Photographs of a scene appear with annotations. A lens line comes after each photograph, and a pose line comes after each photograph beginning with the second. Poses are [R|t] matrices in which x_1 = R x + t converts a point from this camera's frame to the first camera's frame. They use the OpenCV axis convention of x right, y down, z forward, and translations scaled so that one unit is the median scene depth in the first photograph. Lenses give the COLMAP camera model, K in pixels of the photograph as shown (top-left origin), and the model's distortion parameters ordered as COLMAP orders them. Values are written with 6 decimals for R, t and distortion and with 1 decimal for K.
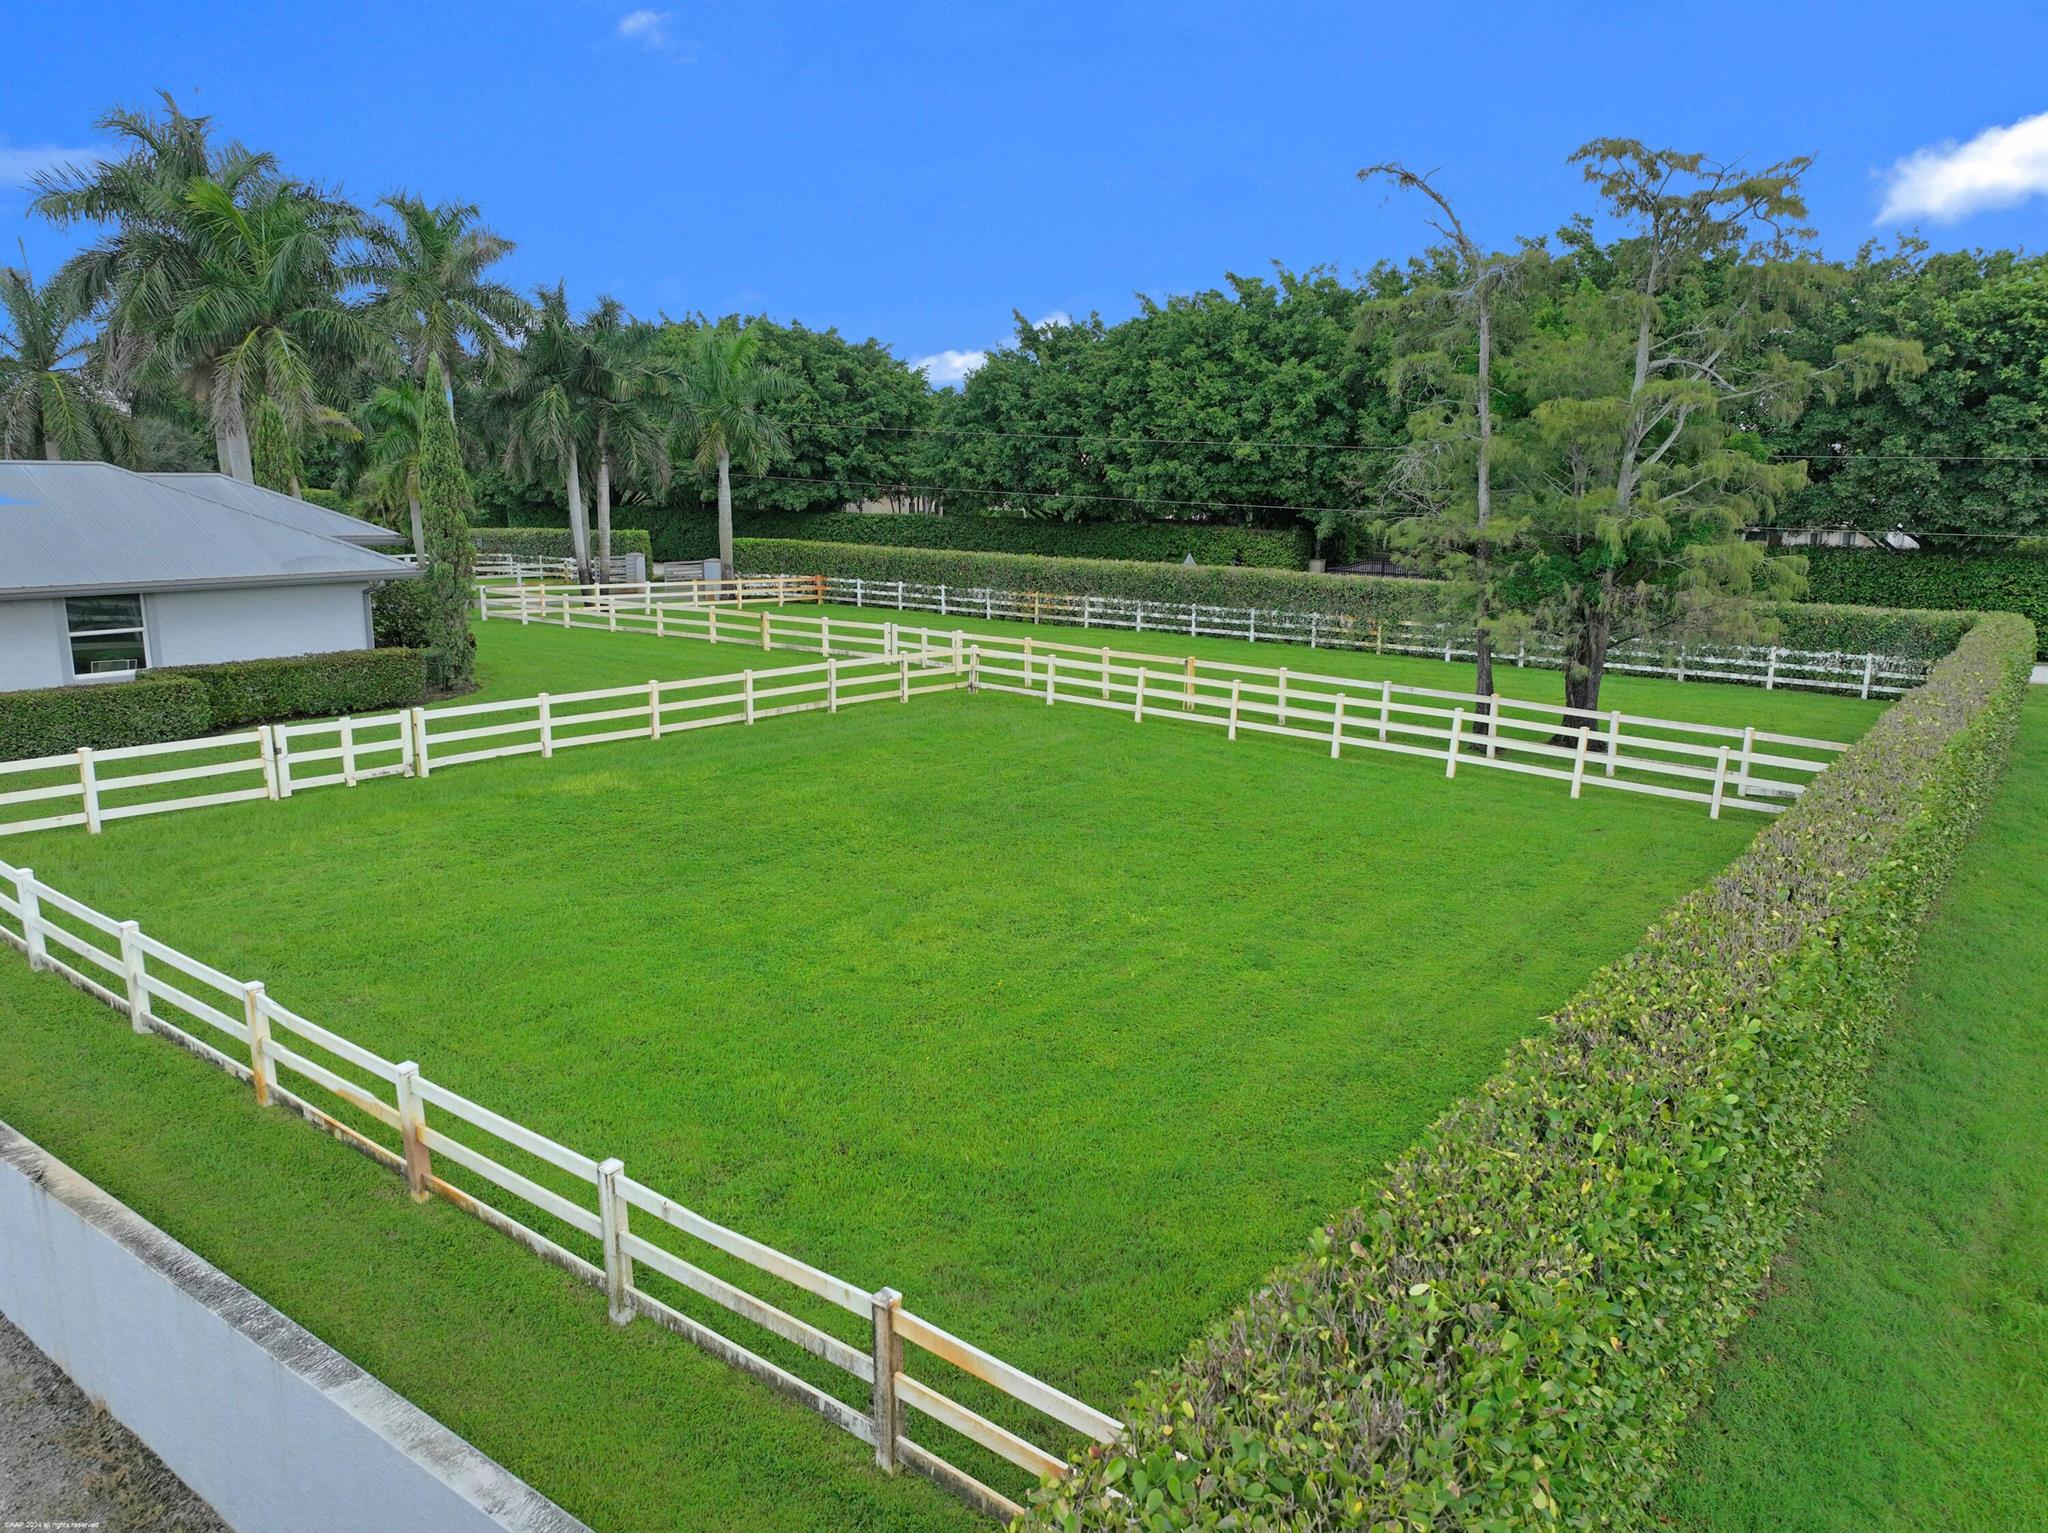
lens RADIAL K [[1425.0, 0, 1024.9], [0, 1425.0, 761.2], [0, 0, 1]] dist [0.008174, 0.008547]
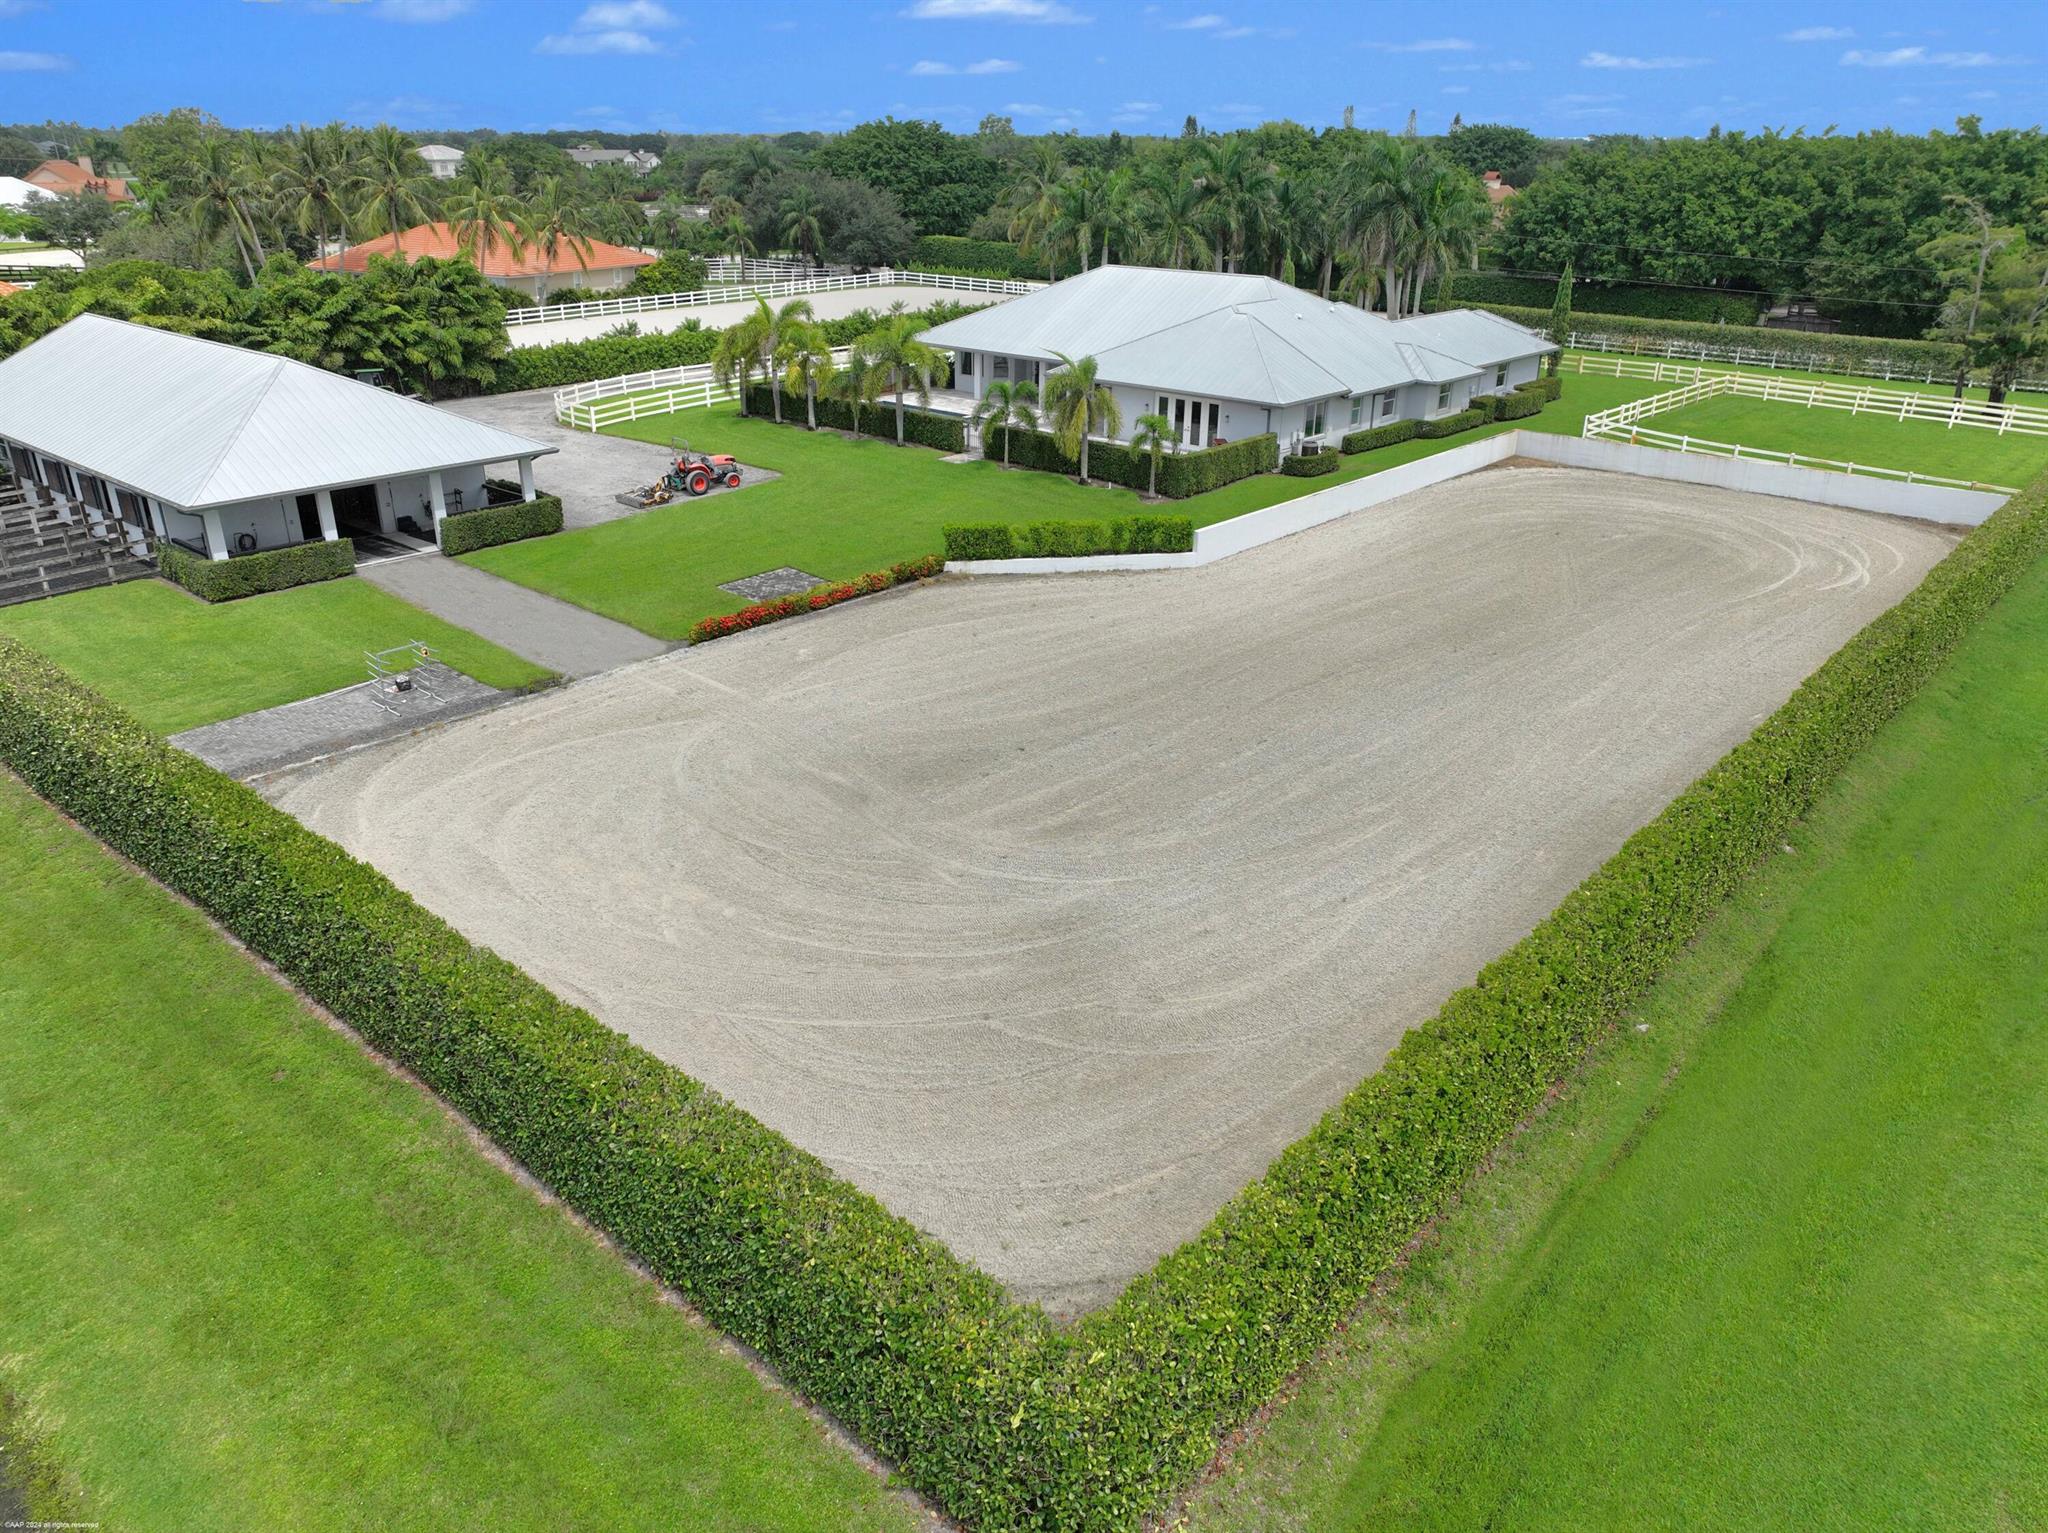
lens RADIAL K [[1425.0, 0, 1021.3], [0, 1425.0, 772.7], [0, 0, 1]] dist [0.008174, 0.008547]
pose [[0.997360, 0.030820, -0.065747, -0.595627], [-0.015879, 0.976109, 0.216700, 0.041408], [0.070855, -0.215084, 0.974022, -0.918307]]
